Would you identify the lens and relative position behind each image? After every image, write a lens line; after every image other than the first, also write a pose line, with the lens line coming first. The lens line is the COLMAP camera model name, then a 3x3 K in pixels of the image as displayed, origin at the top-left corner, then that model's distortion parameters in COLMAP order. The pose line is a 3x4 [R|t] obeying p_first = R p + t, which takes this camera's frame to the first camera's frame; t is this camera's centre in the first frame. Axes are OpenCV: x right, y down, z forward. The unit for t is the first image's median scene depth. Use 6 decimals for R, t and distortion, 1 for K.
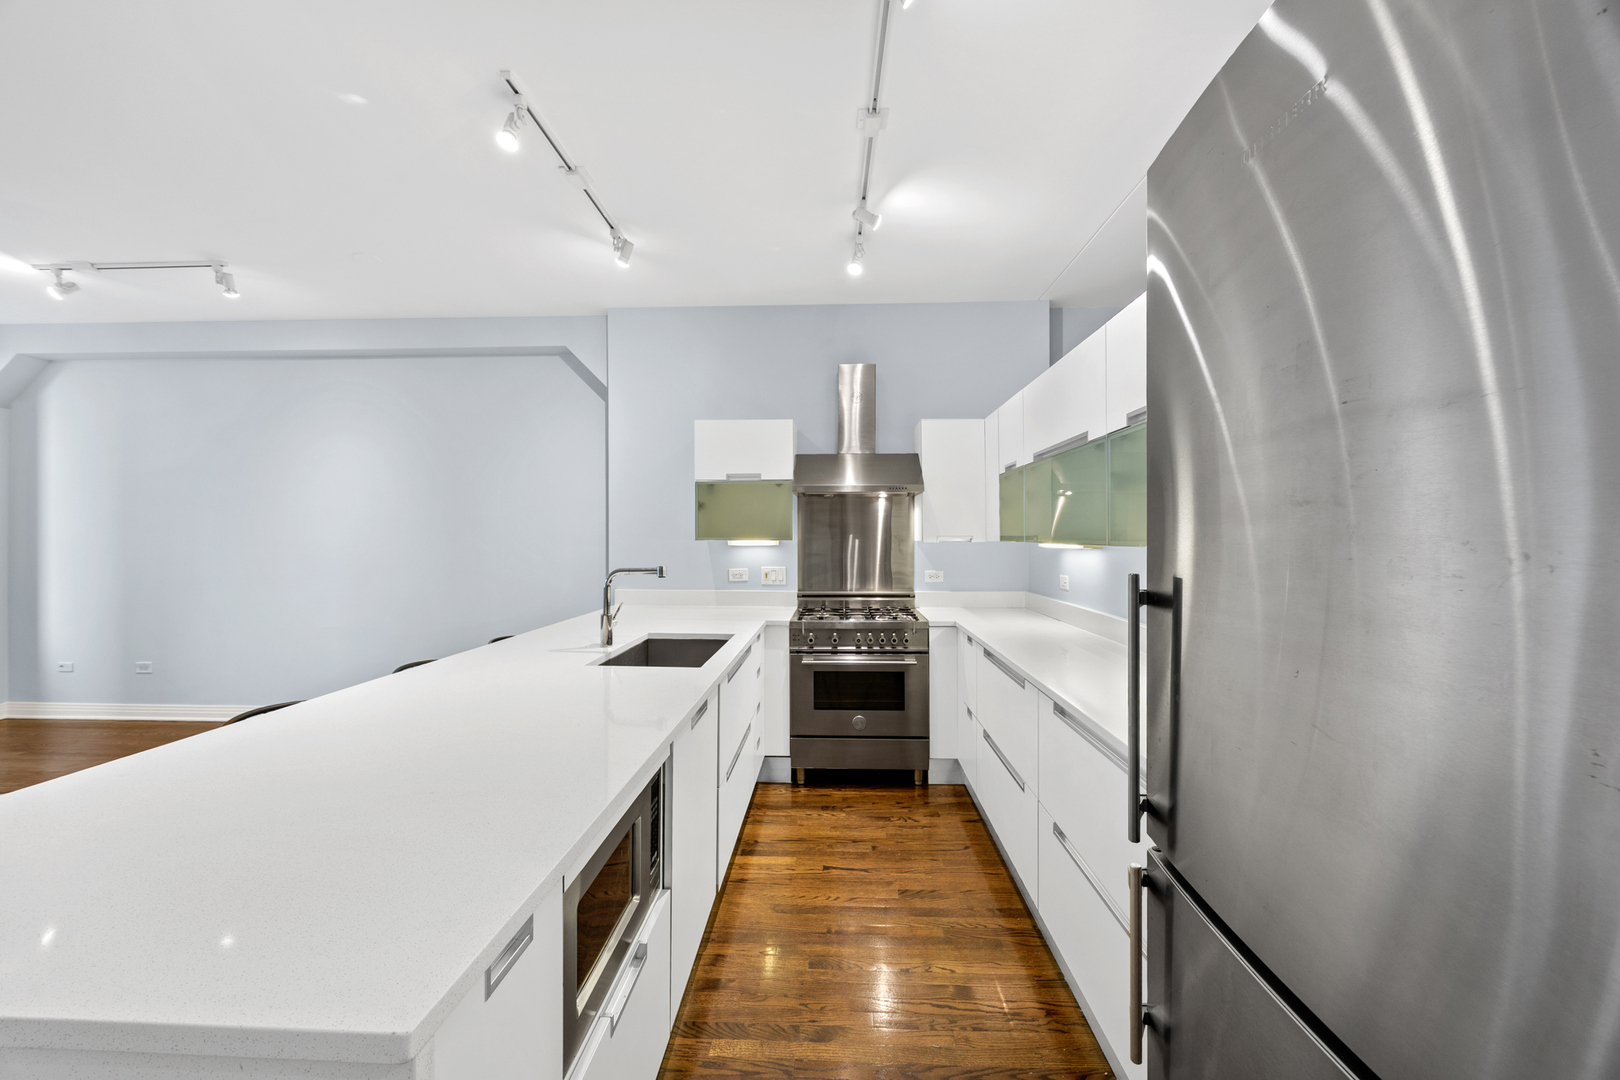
lens RADIAL K [[619.9, 0, 807.5], [0, 619.9, 538.1], [0, 0, 1]] dist [0.000343, -0.000168]
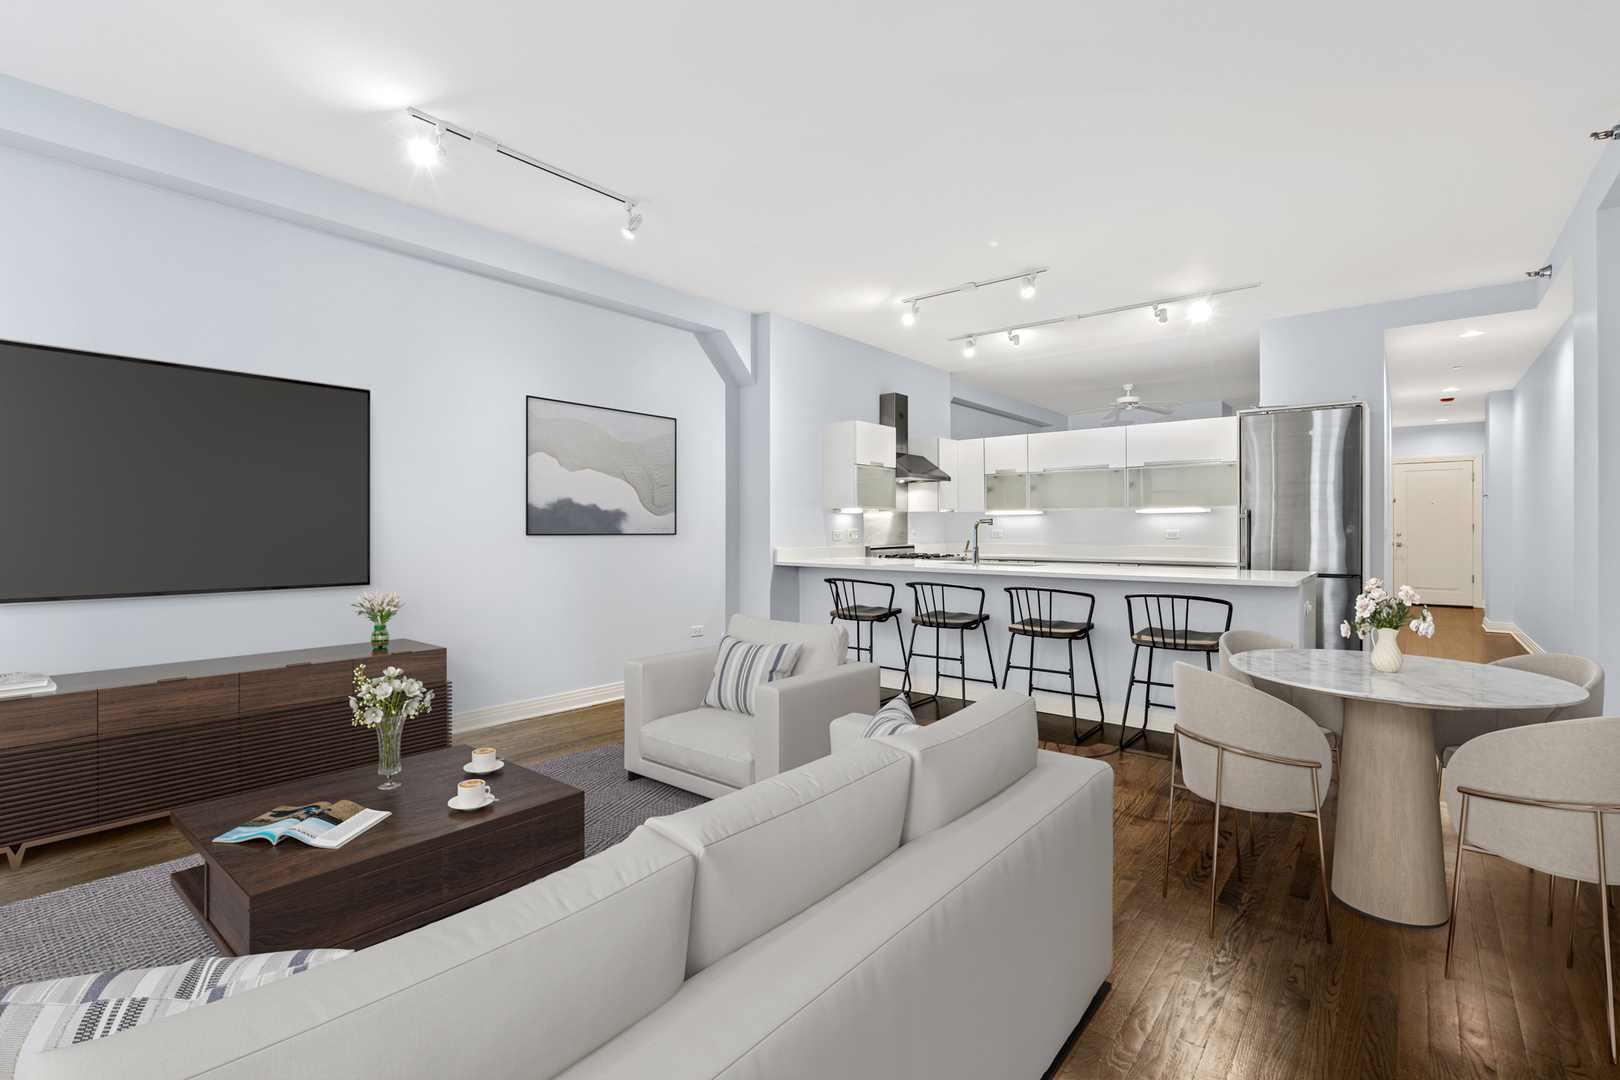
lens RADIAL K [[724.2, 0, 823.5], [0, 724.2, 534.0], [0, 0, 1]] dist [-0.005197, -0.000140]
pose [[0.593448, -0.008694, 0.804825, -1.560086], [0.004687, 0.999962, 0.007346, 0.051342], [-0.804858, -0.000587, 0.593467, 0.105674]]
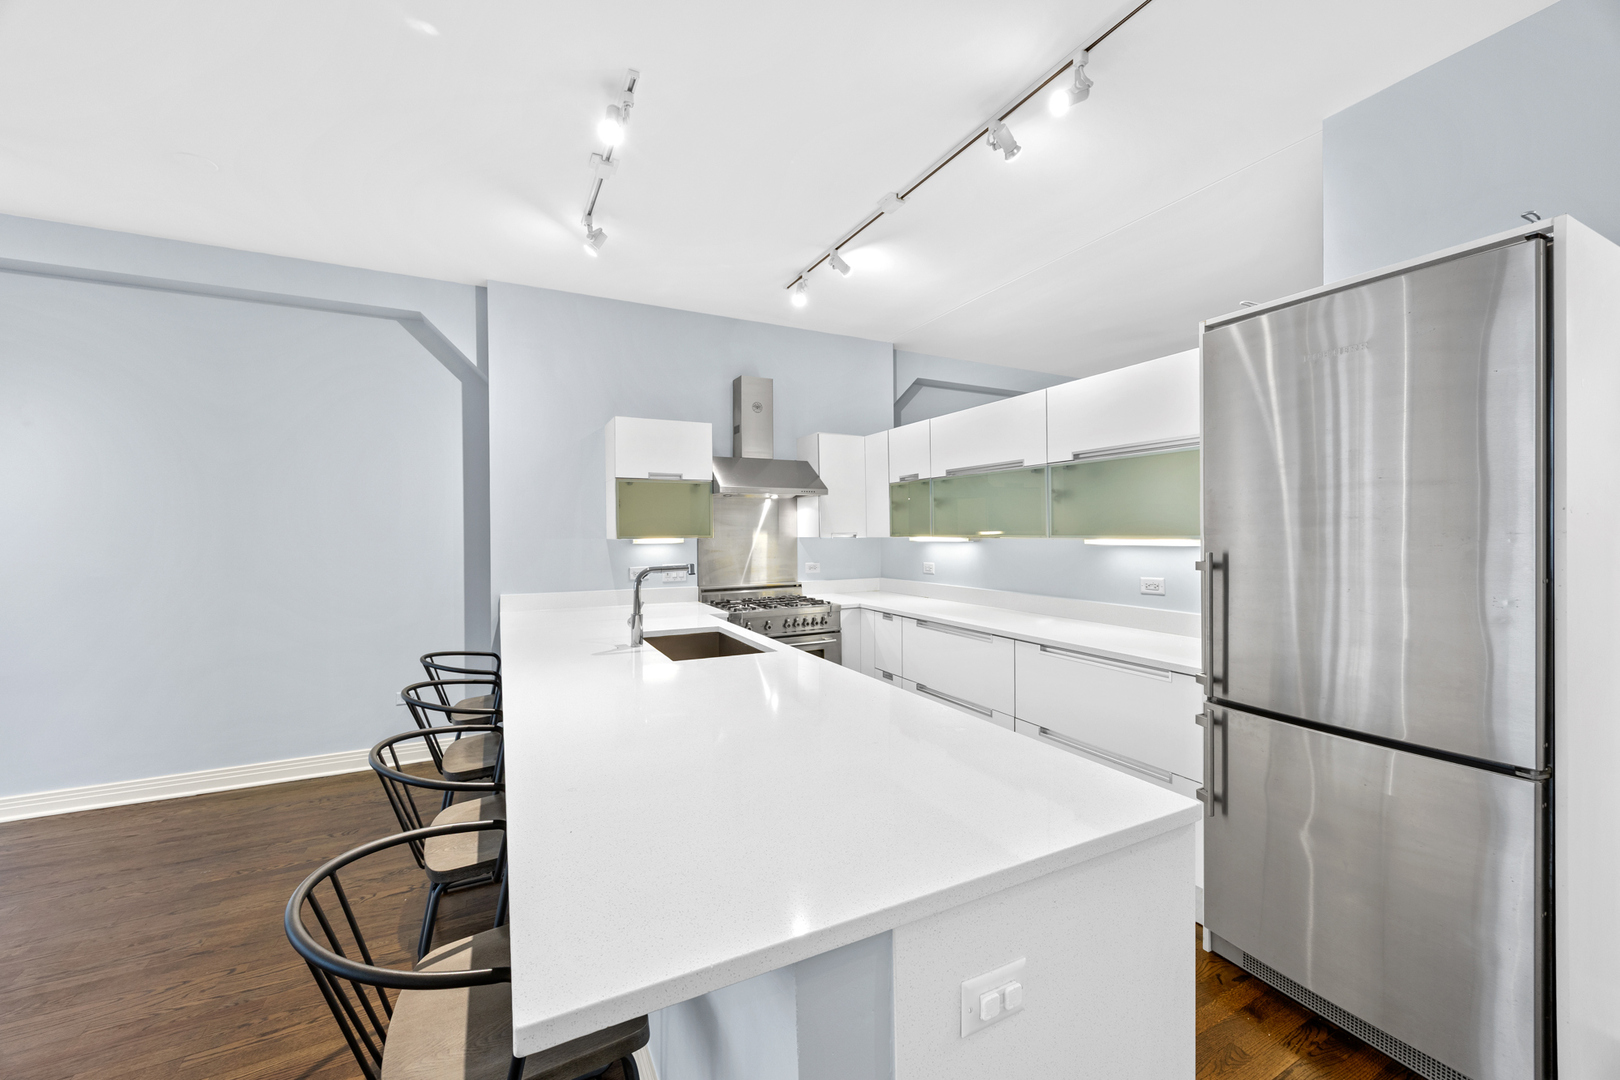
lens RADIAL K [[619.9, 0, 813.6], [0, 619.9, 535.4], [0, 0, 1]] dist [0.000343, -0.000168]
pose [[0.870203, -0.007914, 0.492630, -0.401865], [0.007361, 0.999968, 0.003062, -0.002495], [-0.492639, 0.000962, 0.870233, -0.006266]]
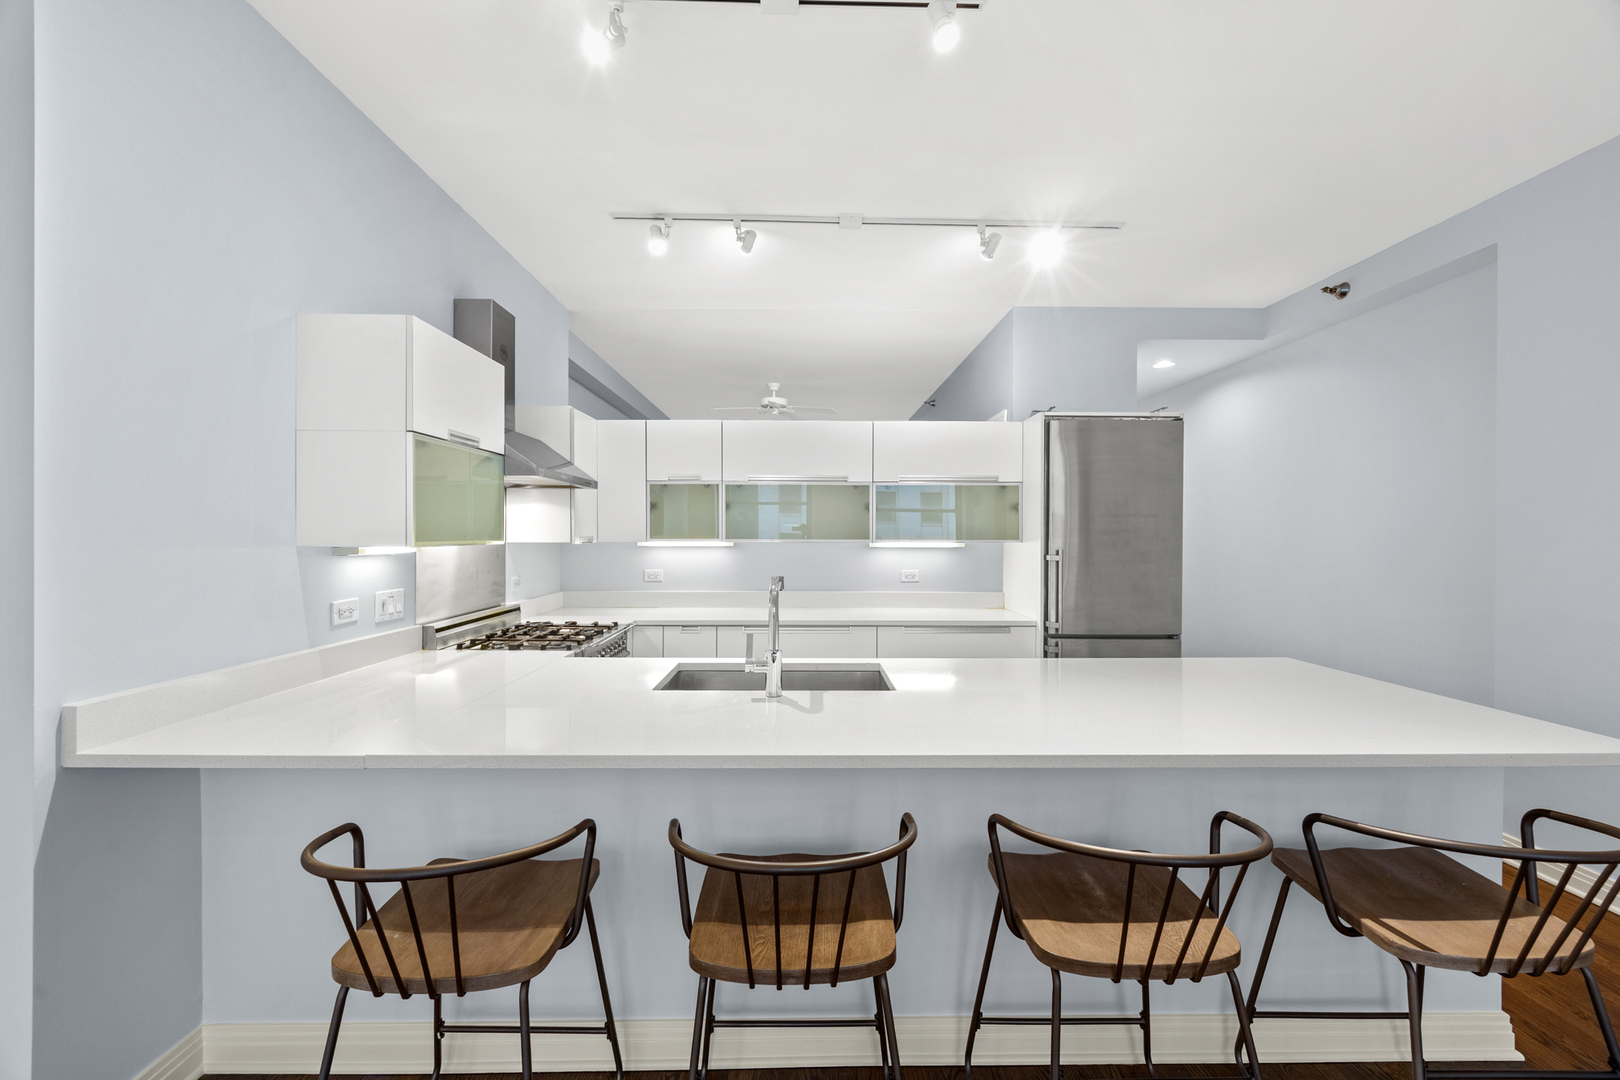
lens RADIAL K [[619.9, 0, 802.3], [0, 619.9, 531.9], [0, 0, 1]] dist [0.000343, -0.000168]
pose [[-0.045148, 0.004775, 0.998969, -0.734384], [0.000385, 0.999989, -0.004762, -0.006093], [-0.998980, 0.000169, -0.045149, 0.713483]]
